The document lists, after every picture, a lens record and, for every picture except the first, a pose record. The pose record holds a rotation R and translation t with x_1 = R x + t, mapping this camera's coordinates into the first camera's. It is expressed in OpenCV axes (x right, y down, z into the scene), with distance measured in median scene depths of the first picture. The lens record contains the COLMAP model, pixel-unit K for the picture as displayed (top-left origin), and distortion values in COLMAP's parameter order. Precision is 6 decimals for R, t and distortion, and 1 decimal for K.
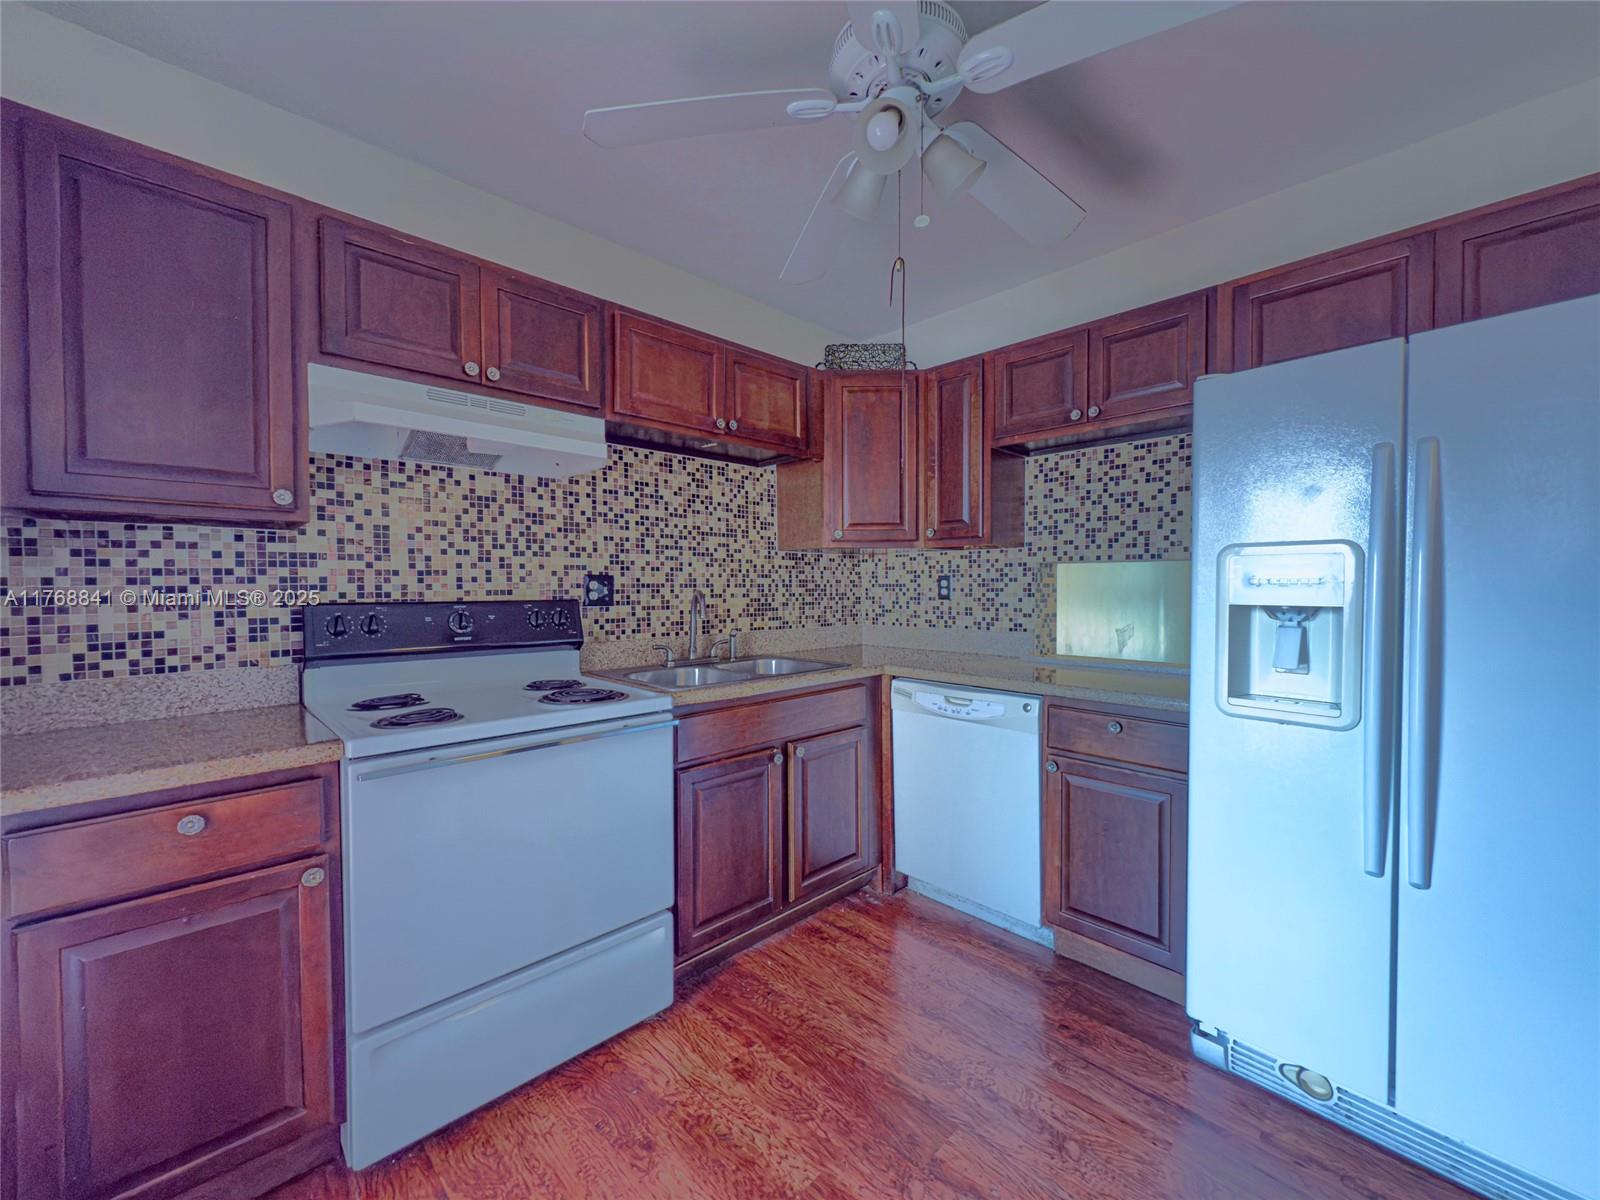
lens RADIAL K [[641.3, 0, 791.2], [0, 641.3, 598.1], [0, 0, 1]] dist [0.000860, -0.000829]
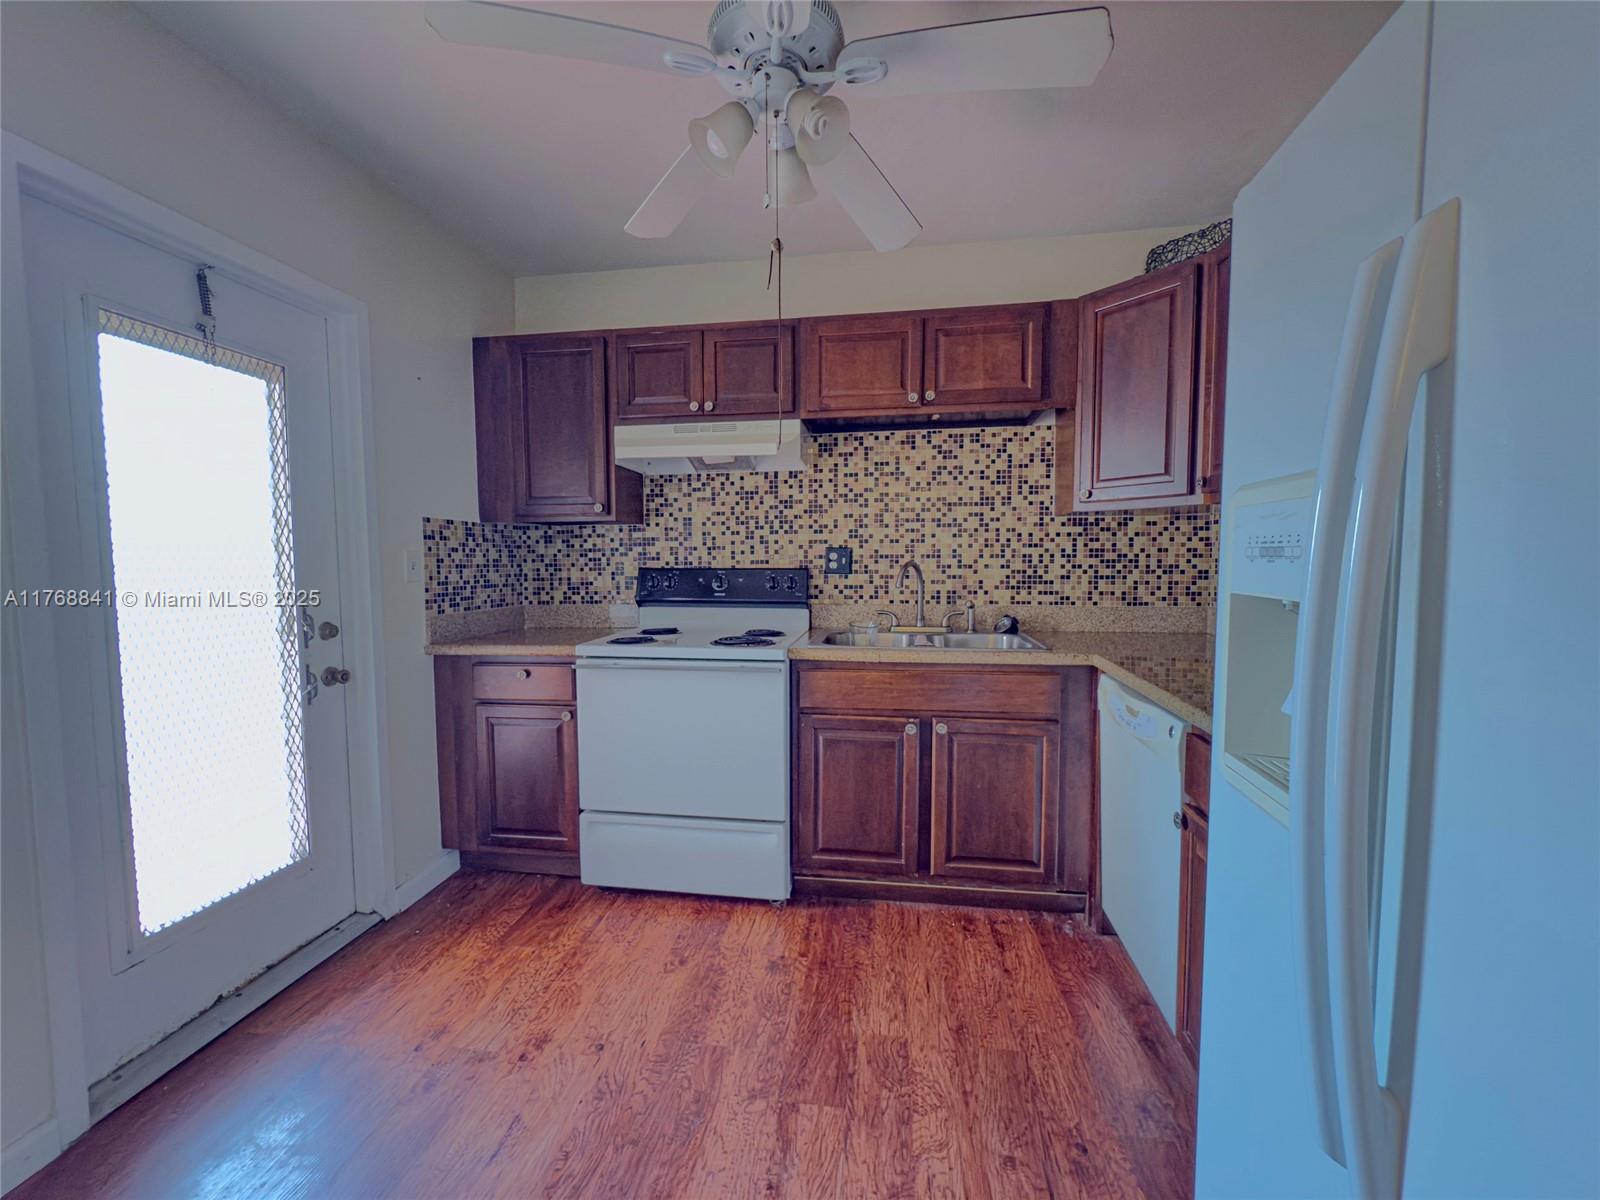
lens RADIAL K [[641.3, 0, 796.3], [0, 641.3, 597.2], [0, 0, 1]] dist [0.000860, -0.000829]
pose [[0.606299, 0.049795, -0.793676, 0.582936], [-0.011206, 0.998474, 0.054083, -0.007835], [0.795158, -0.023896, 0.605931, 0.219242]]
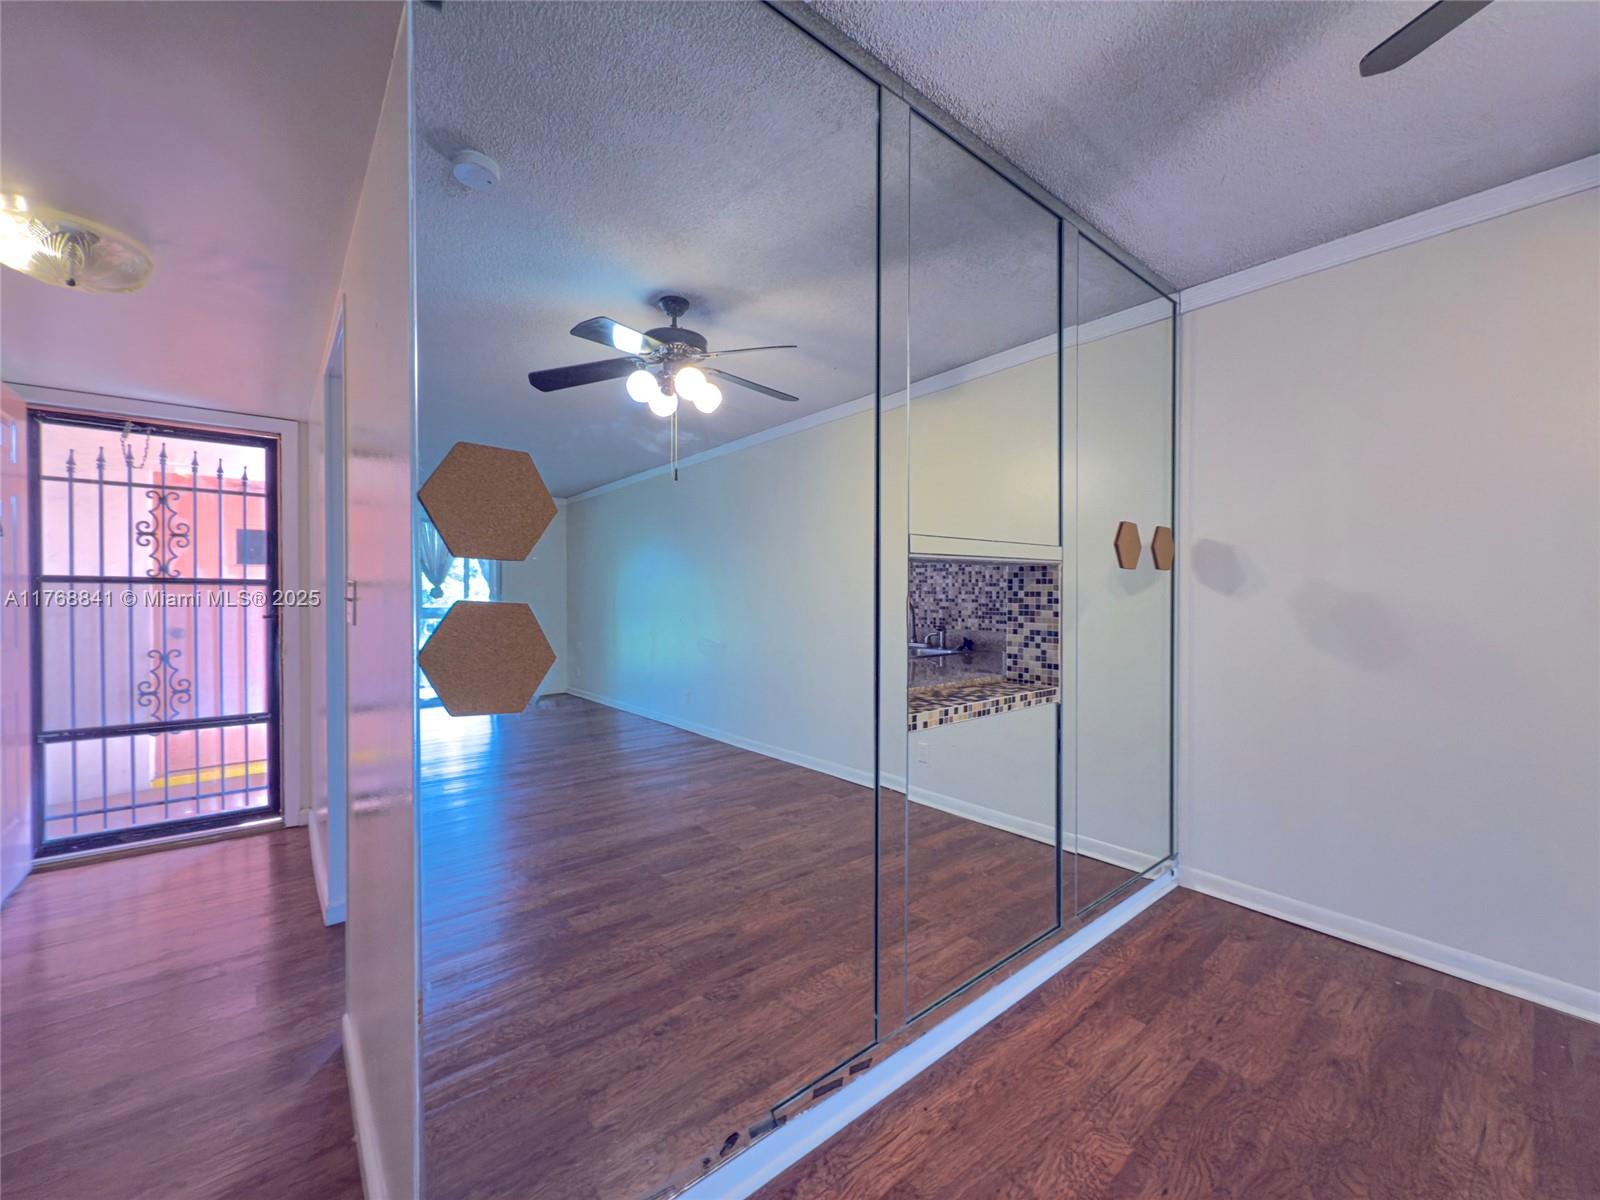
lens RADIAL K [[641.3, 0, 792.8], [0, 641.3, 594.7], [0, 0, 1]] dist [0.000860, -0.000829]
pose [[-0.070606, 0.007885, -0.997473, 1.394894], [-0.020851, 0.999739, 0.009379, -0.023757], [0.997286, 0.021460, -0.070423, 0.874160]]
